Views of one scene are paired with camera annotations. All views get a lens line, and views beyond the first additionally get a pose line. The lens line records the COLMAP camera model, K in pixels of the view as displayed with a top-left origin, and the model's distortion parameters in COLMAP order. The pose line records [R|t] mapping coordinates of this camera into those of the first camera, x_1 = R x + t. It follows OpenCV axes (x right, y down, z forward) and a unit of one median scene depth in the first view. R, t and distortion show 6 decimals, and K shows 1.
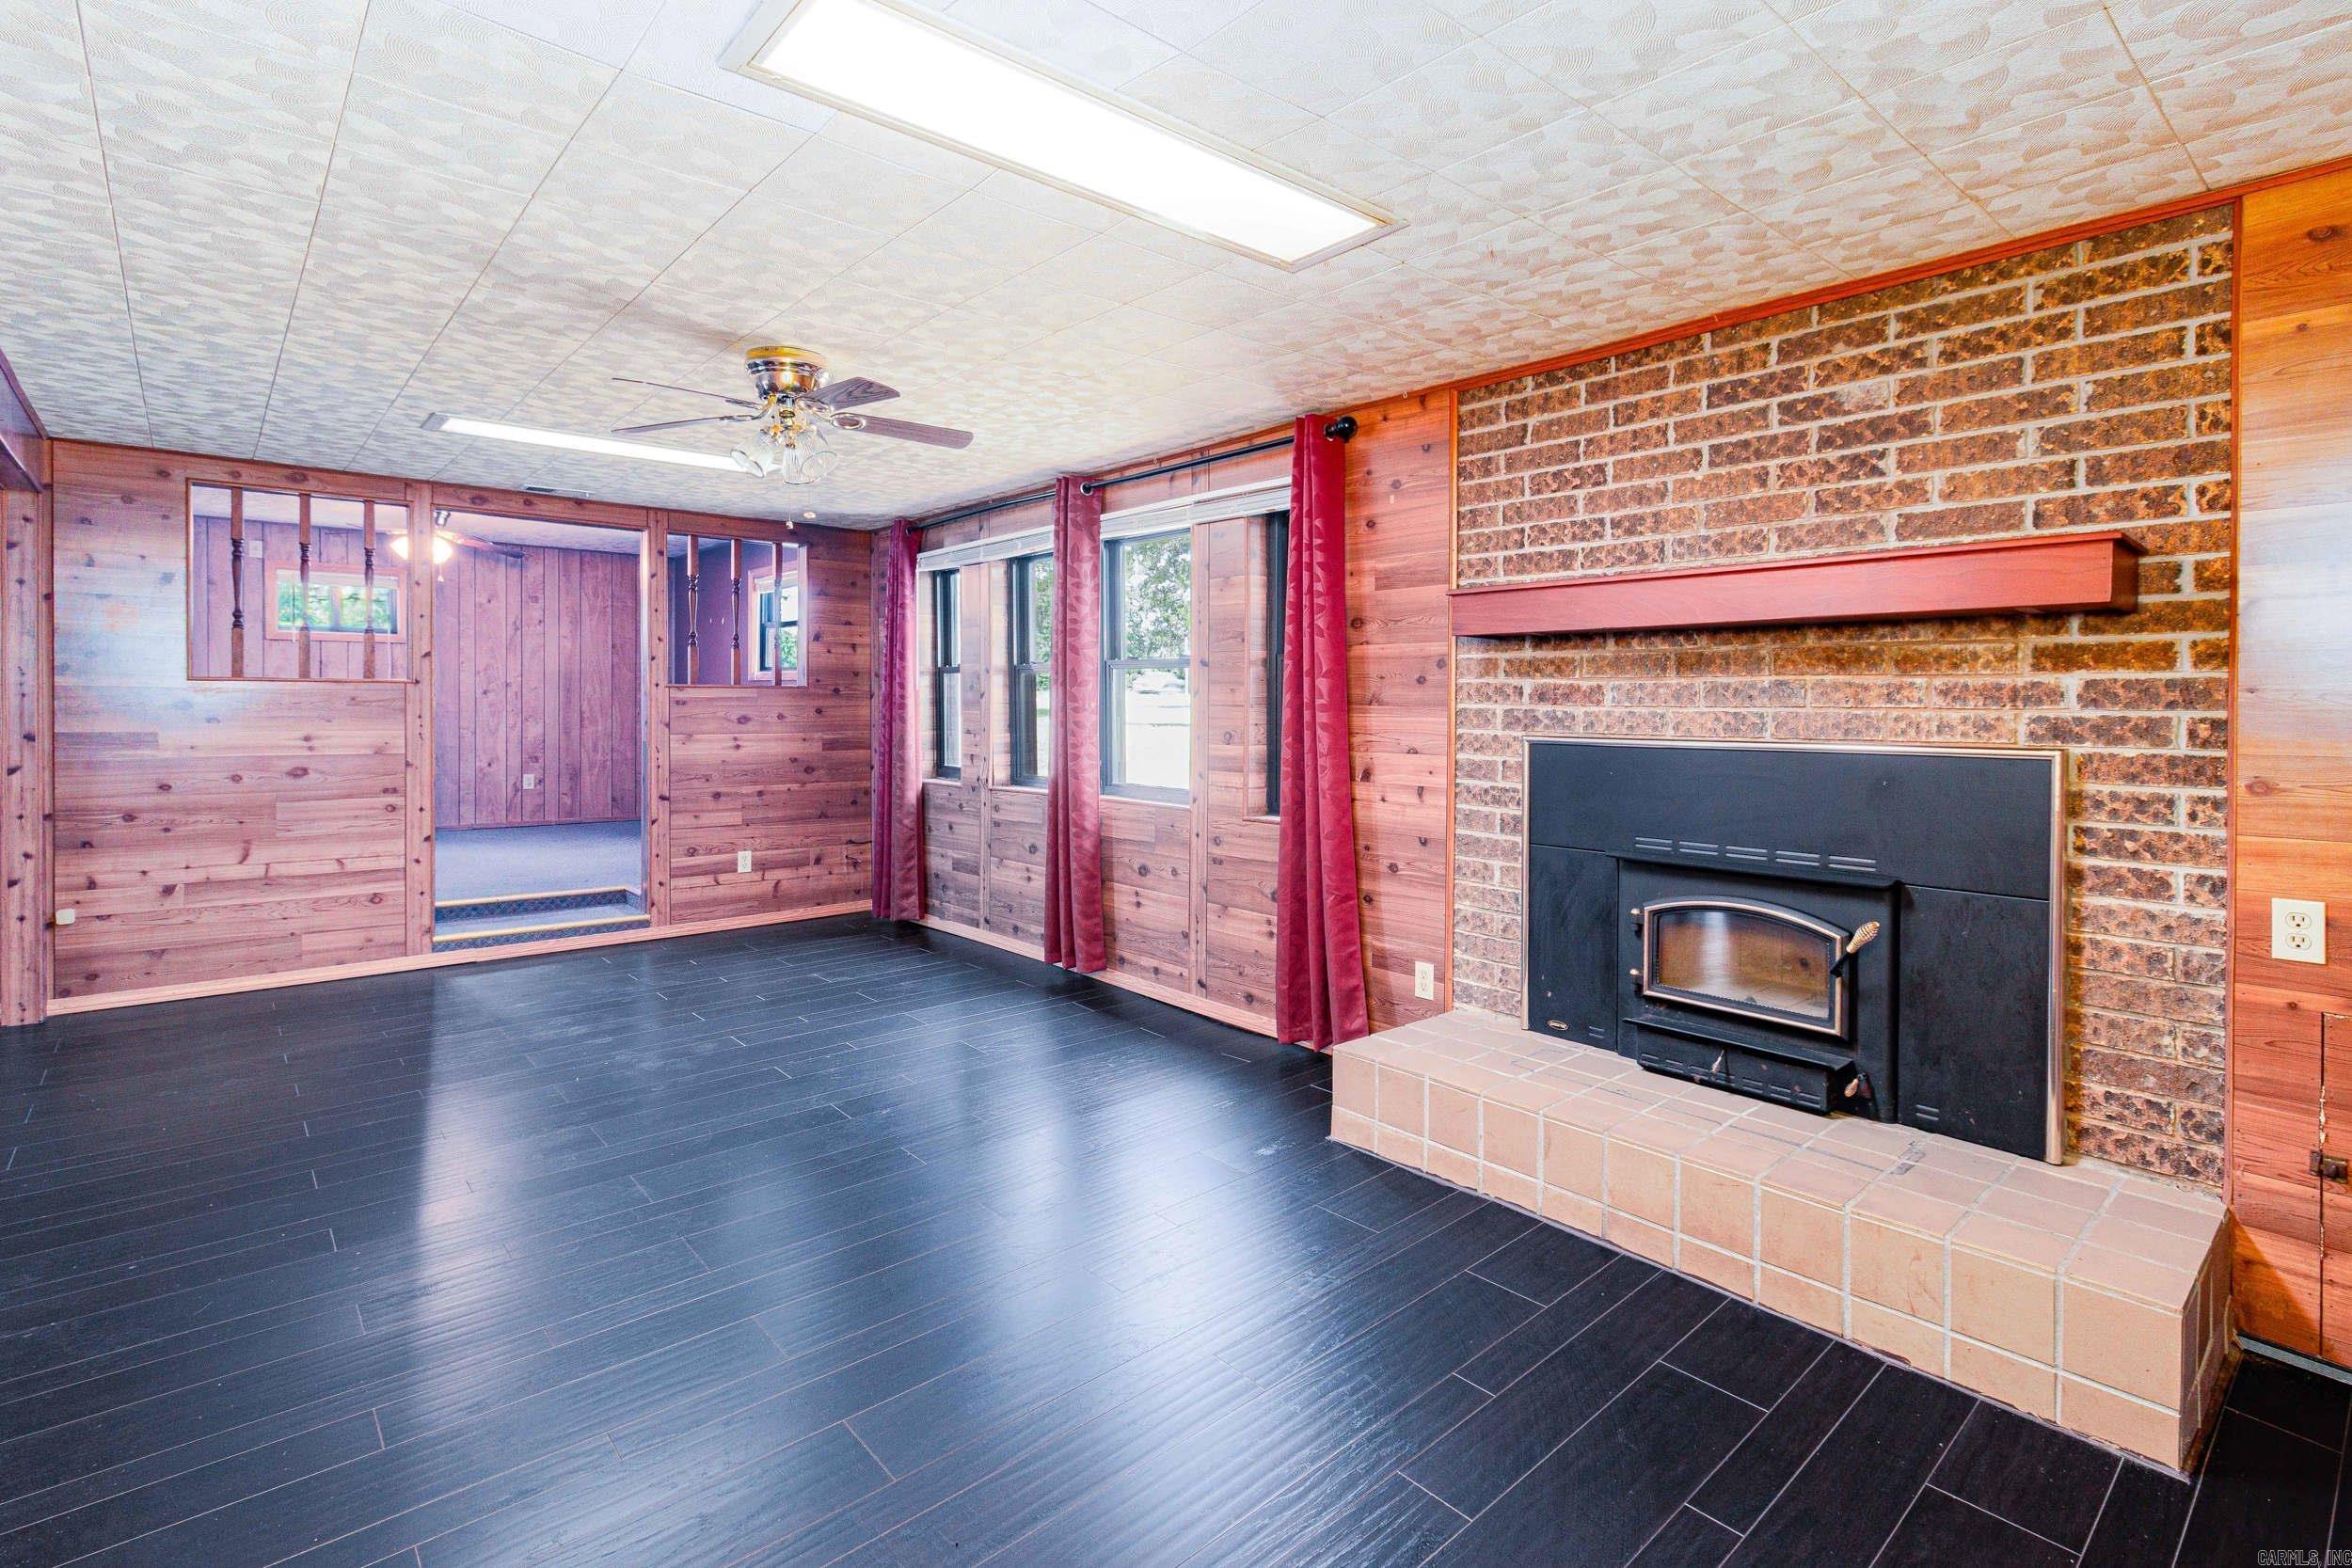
lens RADIAL K [[1115.0, 0, 1155.5], [0, 1115.0, 715.0], [0, 0, 1]] dist [0.005411, 0.000243]
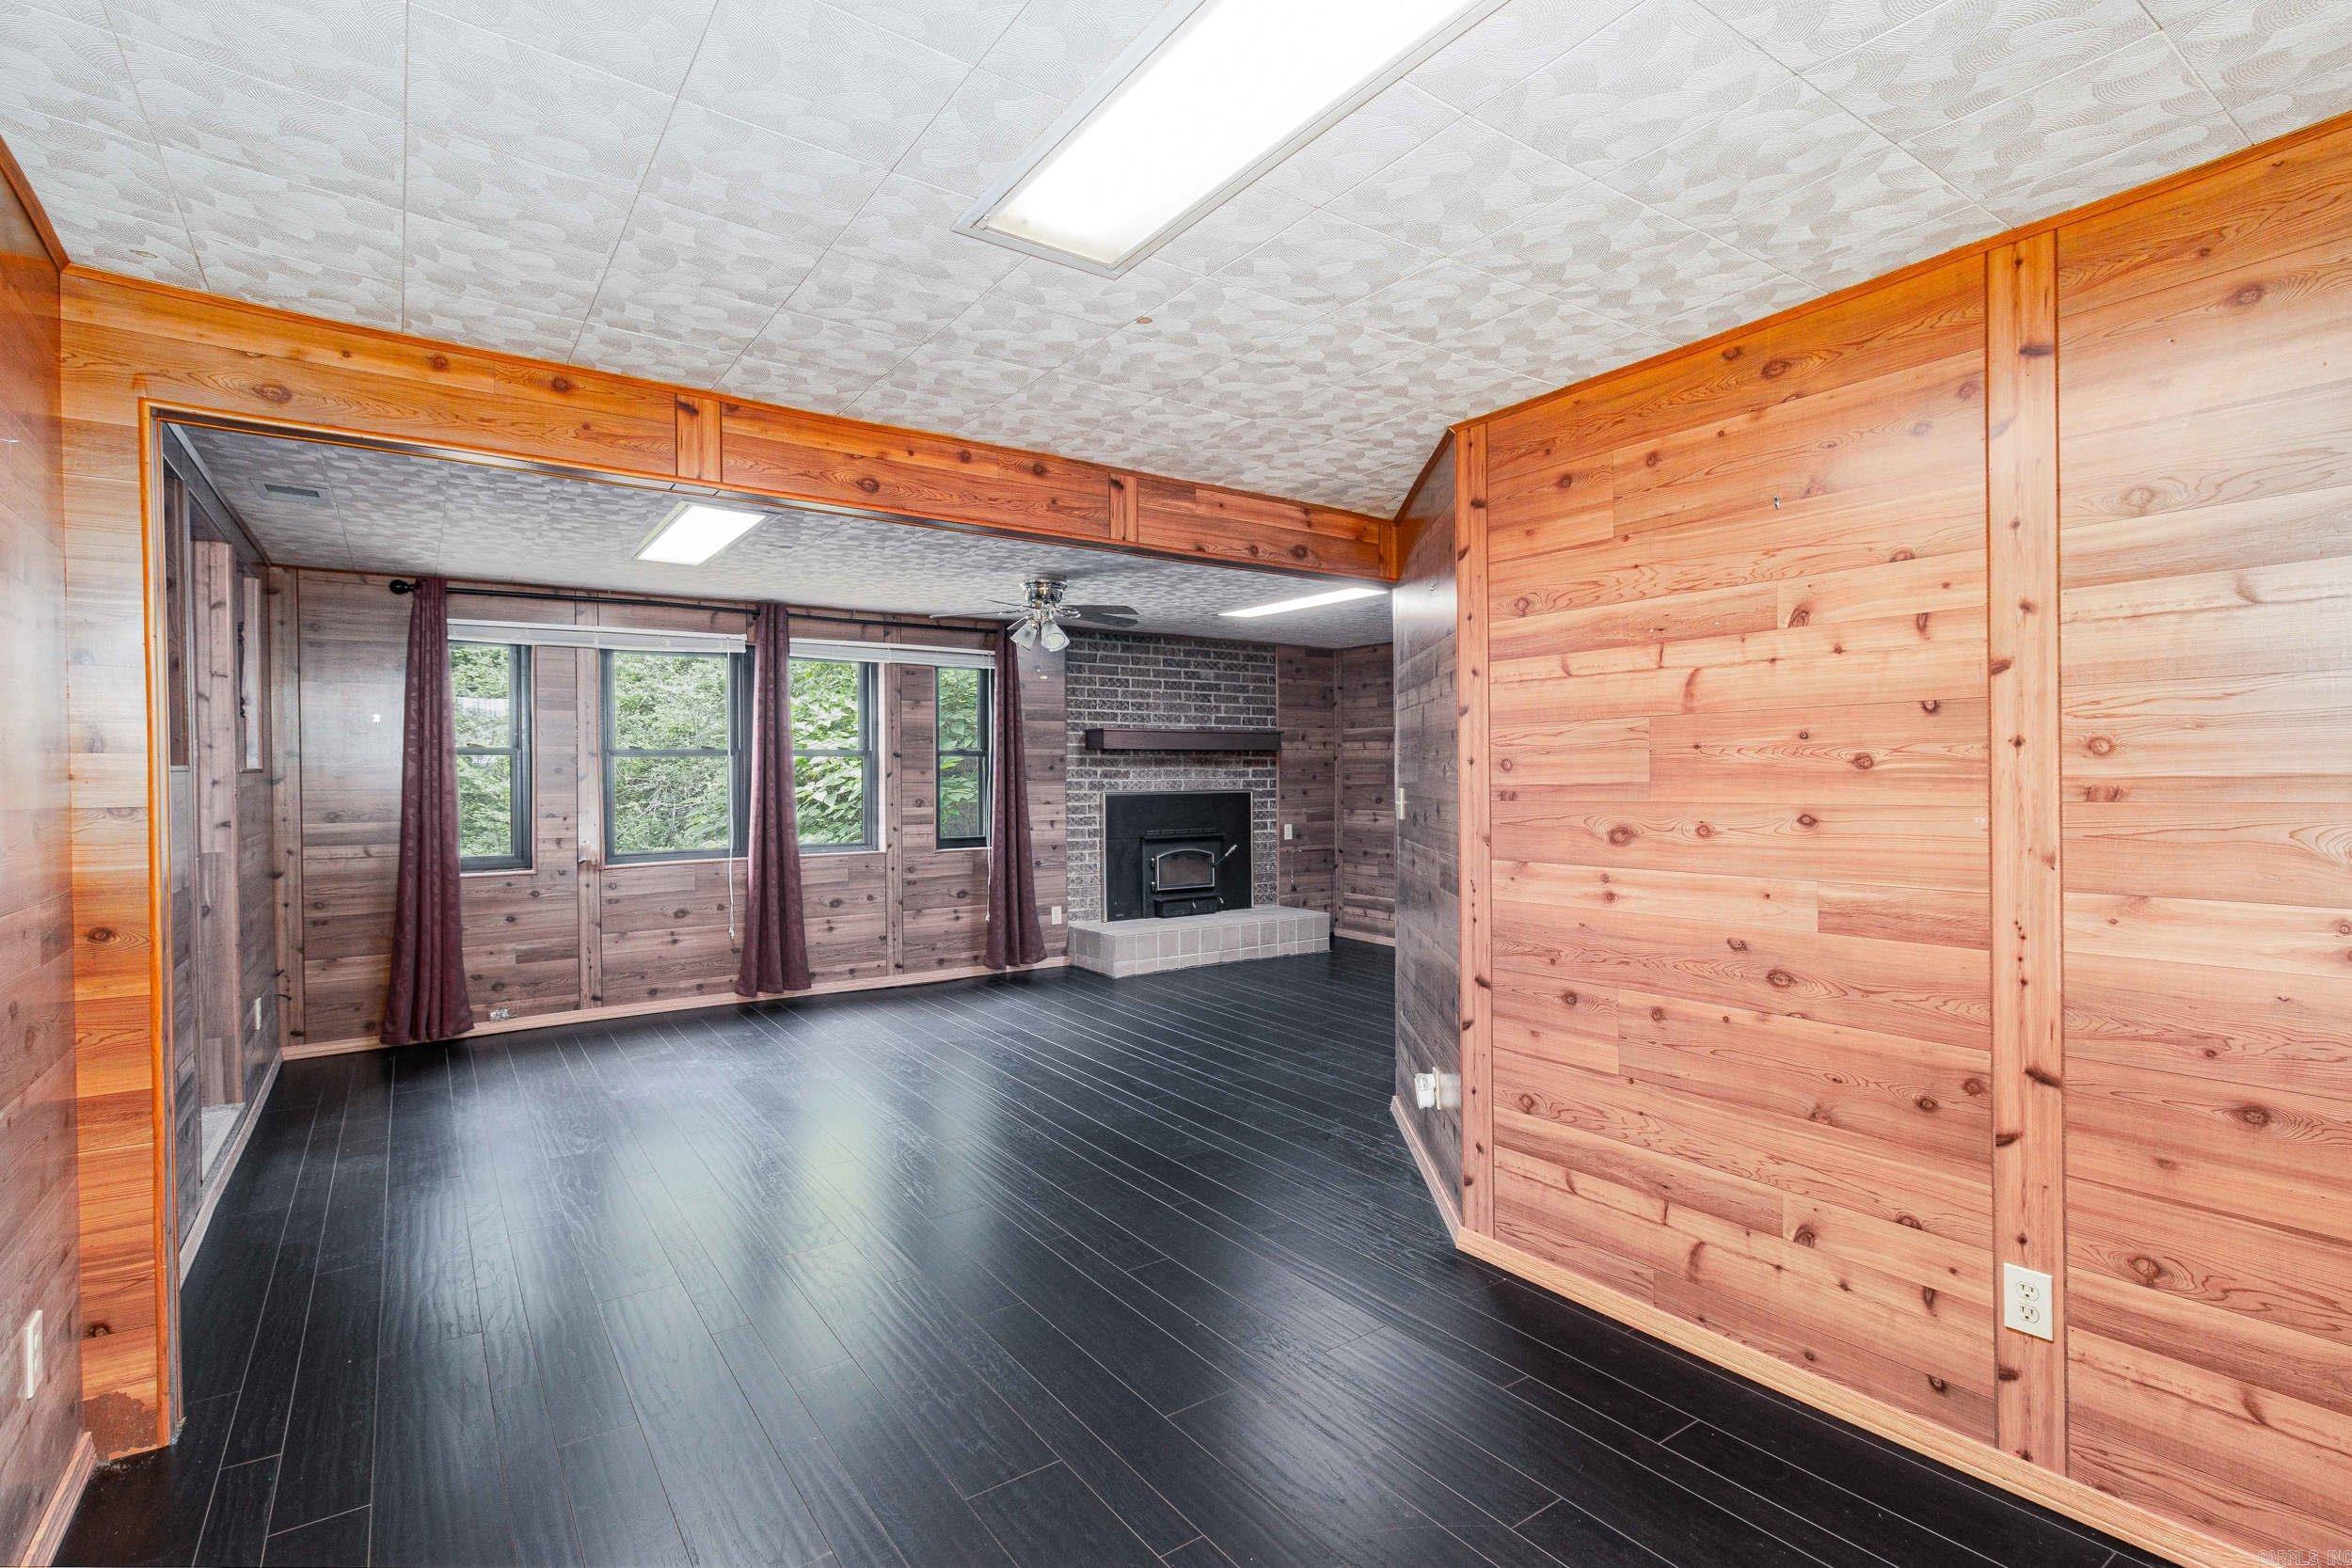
lens RADIAL K [[1115.0, 0, 1178.7], [0, 1115.0, 783.9], [0, 0, 1]] dist [0.005411, 0.000243]
pose [[0.104115, -0.017646, 0.994409, -1.968821], [0.017617, 0.999718, 0.015895, -0.033754], [-0.994409, 0.015864, 0.104397, 0.632568]]
